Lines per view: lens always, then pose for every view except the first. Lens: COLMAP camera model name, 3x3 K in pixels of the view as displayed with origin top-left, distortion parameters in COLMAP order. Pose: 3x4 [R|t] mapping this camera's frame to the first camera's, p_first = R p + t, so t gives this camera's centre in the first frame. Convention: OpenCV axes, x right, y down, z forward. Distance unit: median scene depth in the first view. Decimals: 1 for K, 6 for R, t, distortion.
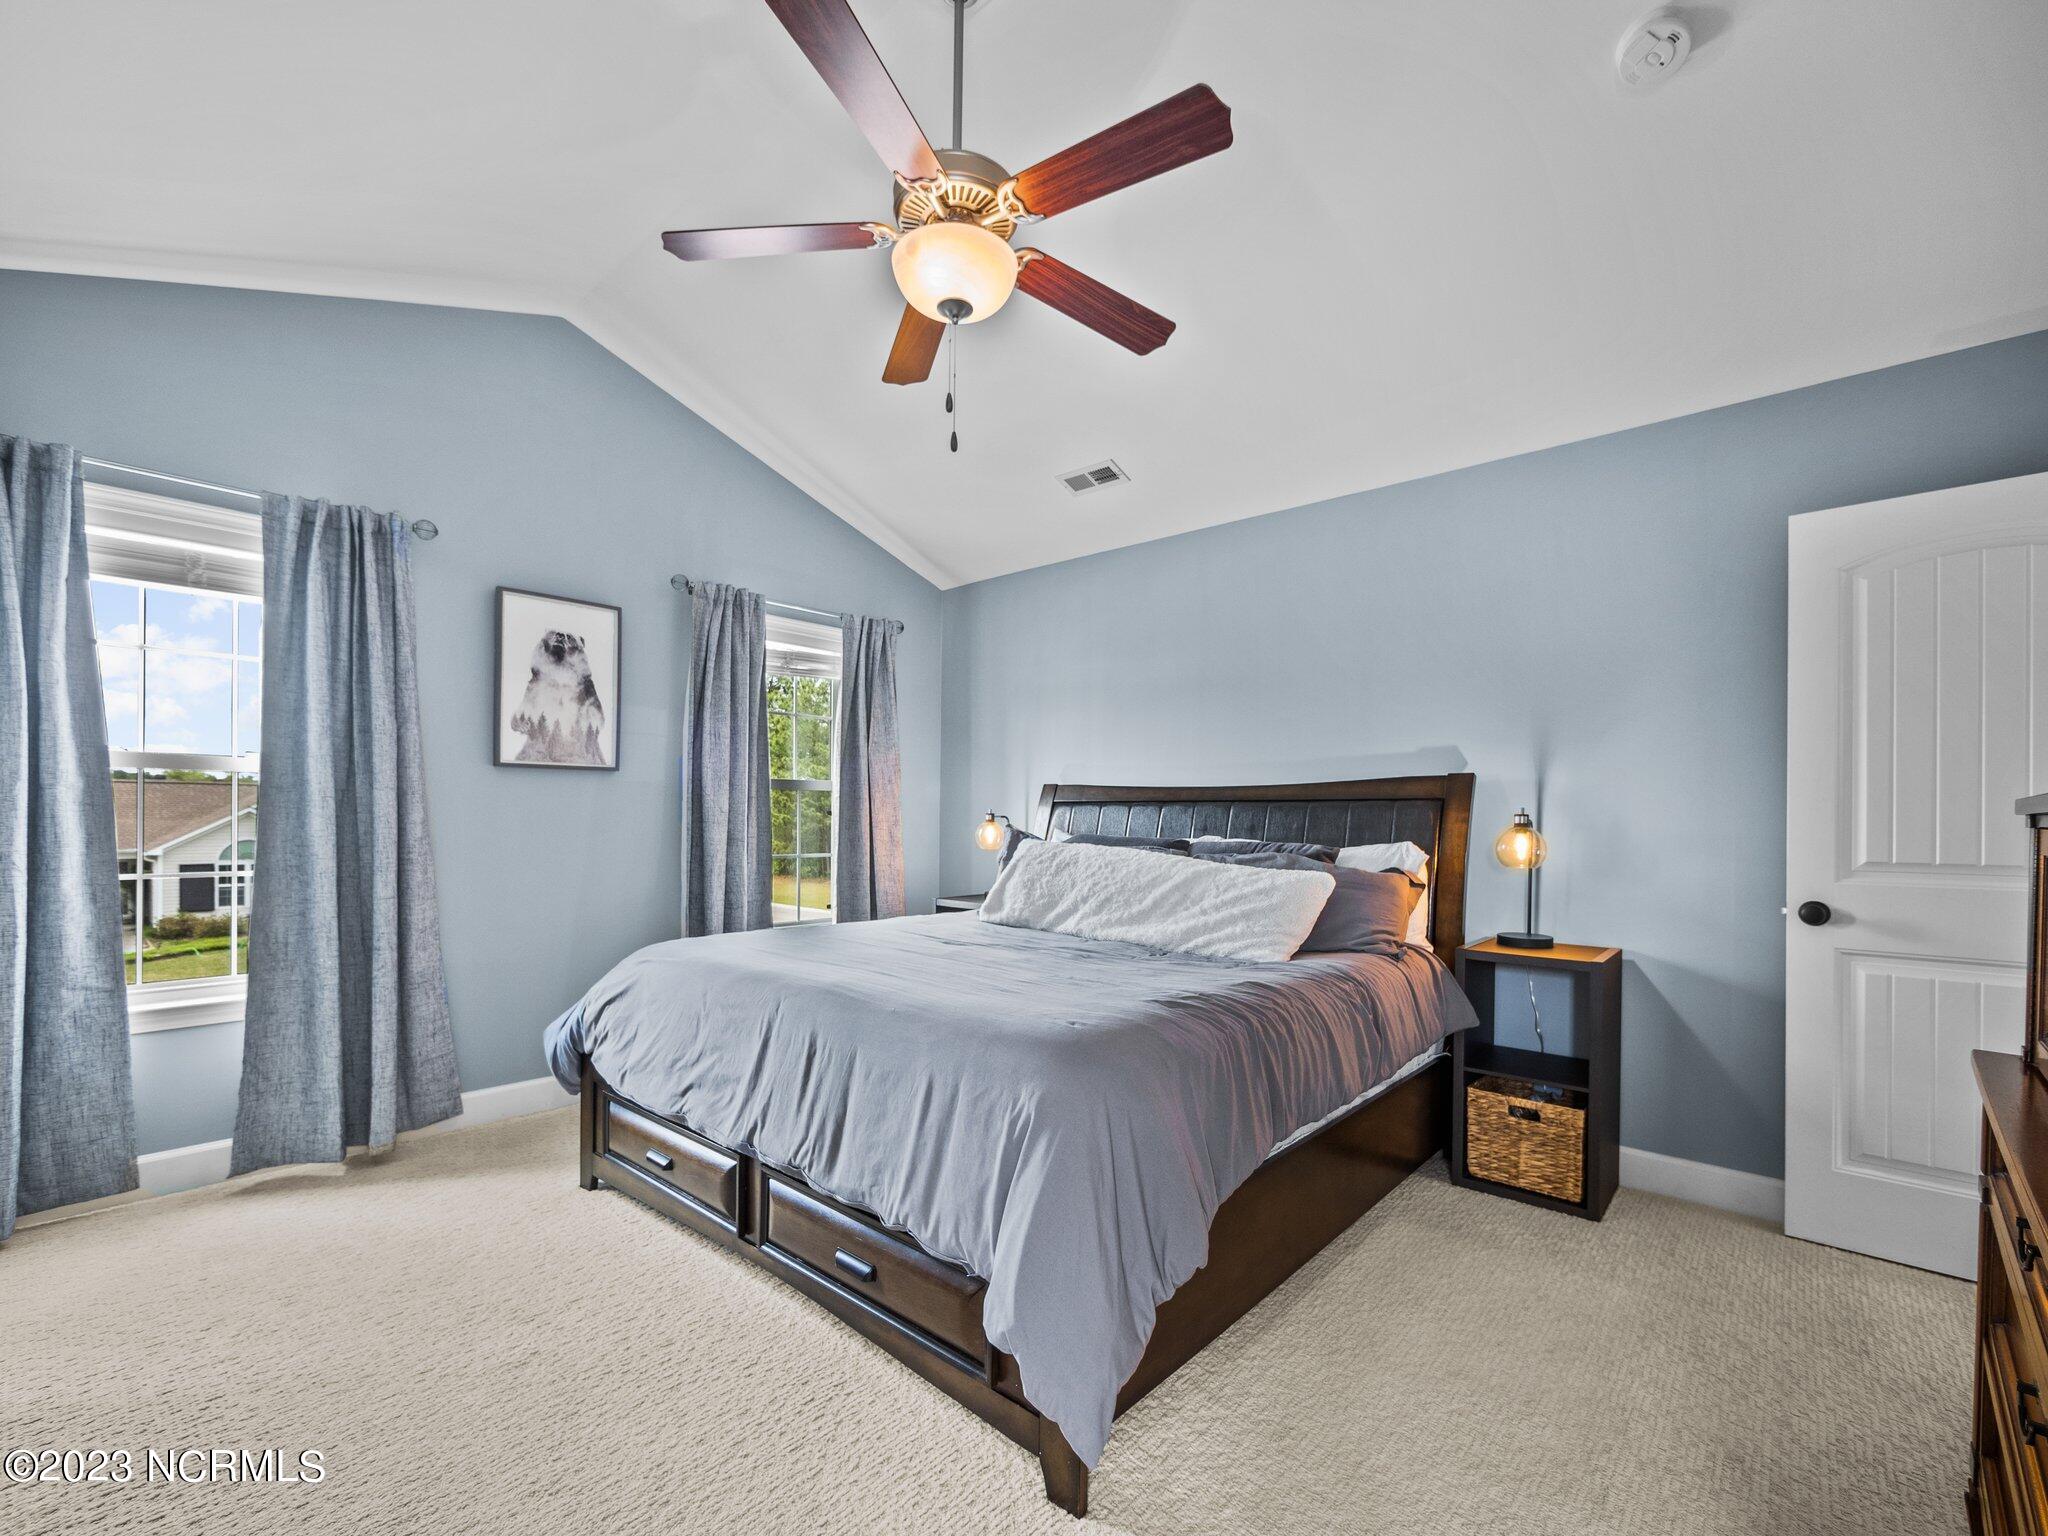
lens RADIAL K [[876.8, 0, 1026.1], [0, 876.8, 818.6], [0, 0, 1]] dist [-0.004756, 0.001660]
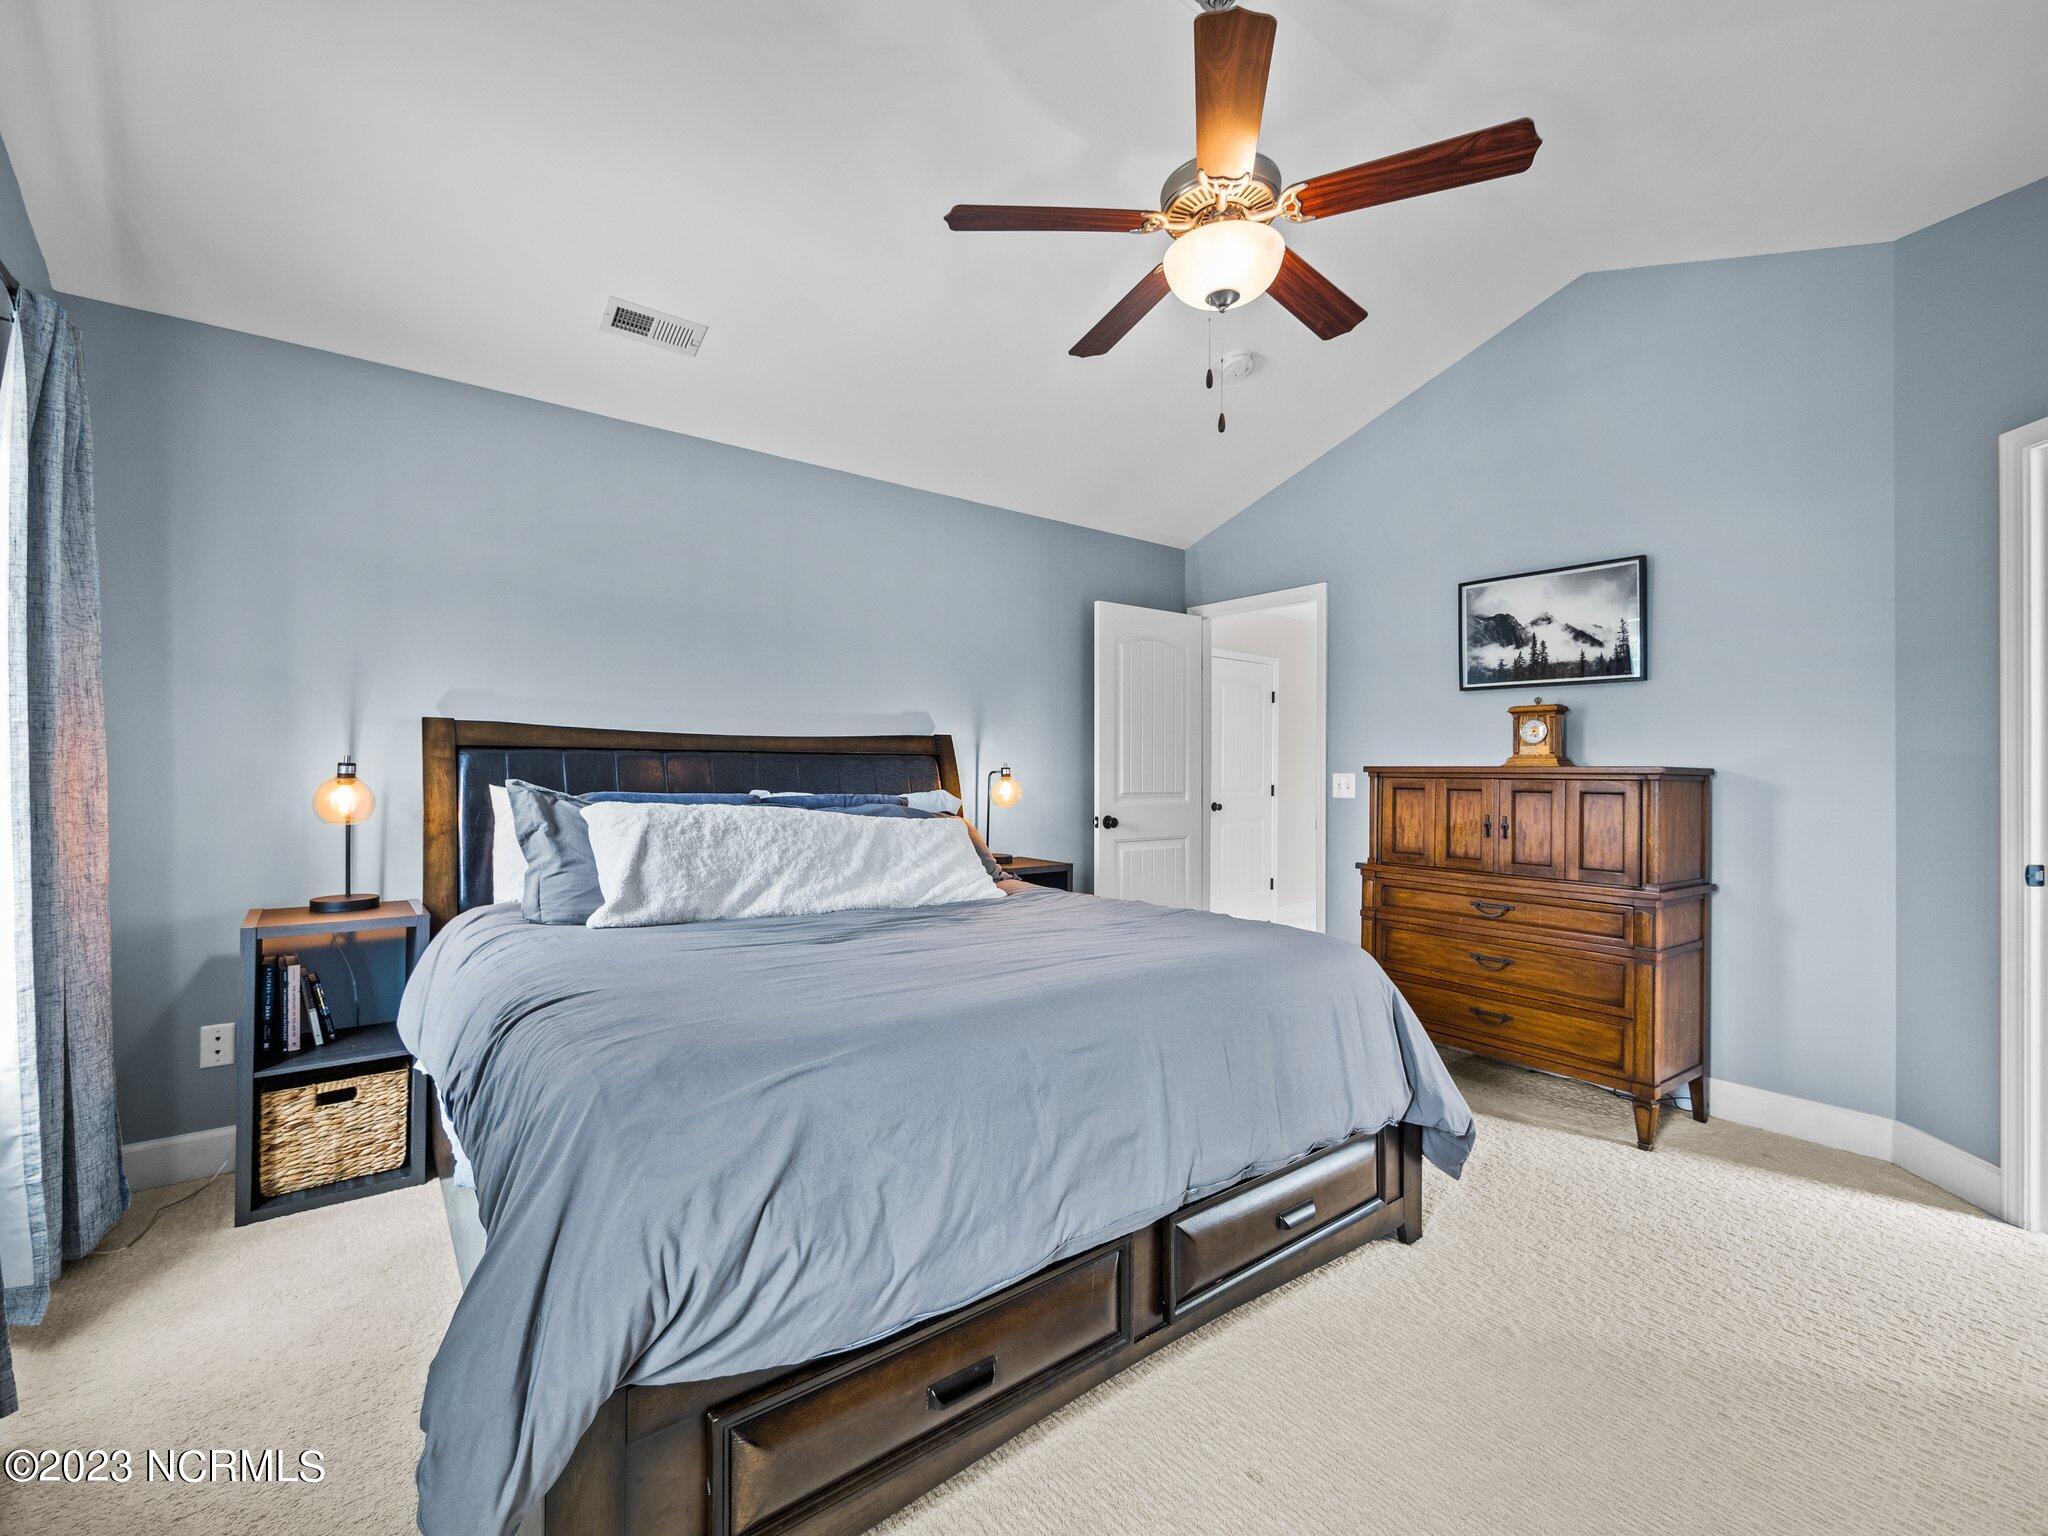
lens RADIAL K [[876.8, 0, 1014.1], [0, 876.8, 766.4], [0, 0, 1]] dist [-0.004756, 0.001660]
pose [[0.198561, 0.000493, 0.980088, -0.481054], [-0.001400, 0.999999, -0.000220, -0.003701], [-0.980087, -0.001329, 0.198562, 0.428931]]
